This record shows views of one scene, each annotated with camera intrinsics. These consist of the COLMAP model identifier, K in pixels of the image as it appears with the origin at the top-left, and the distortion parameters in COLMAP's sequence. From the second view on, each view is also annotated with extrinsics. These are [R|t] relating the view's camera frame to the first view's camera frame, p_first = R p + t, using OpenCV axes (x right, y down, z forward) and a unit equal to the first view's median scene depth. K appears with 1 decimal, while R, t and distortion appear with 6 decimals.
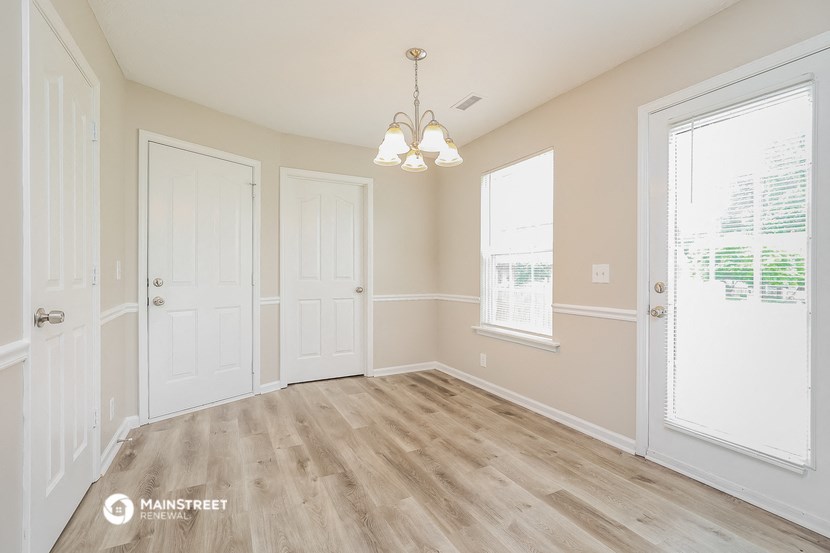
lens RADIAL K [[376.8, 0, 415.0], [0, 376.8, 276.5], [0, 0, 1]] dist [-0.019951, 0.000796]
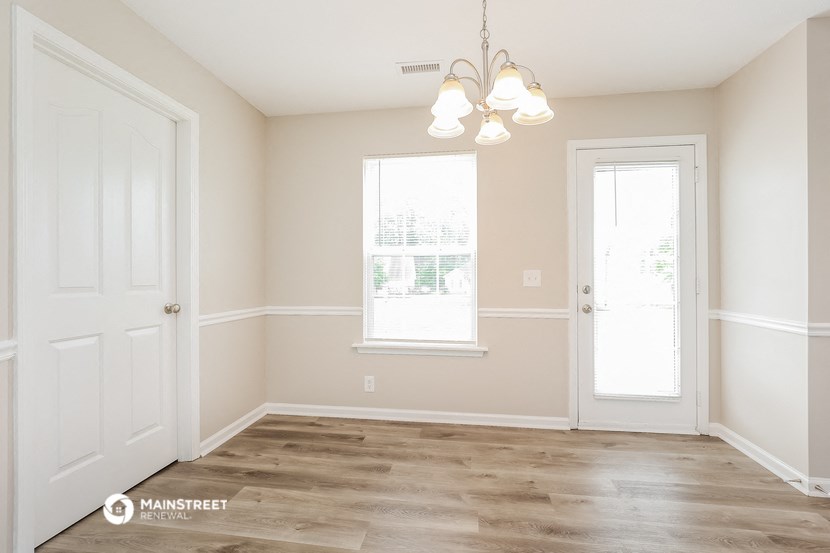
lens RADIAL K [[376.8, 0, 415.0], [0, 376.8, 276.5], [0, 0, 1]] dist [-0.019951, 0.000796]
pose [[0.582705, 0.000411, 0.812684, -0.531450], [0.005746, 0.999973, -0.004626, -0.008619], [-0.812663, 0.007365, 0.582687, 0.548964]]
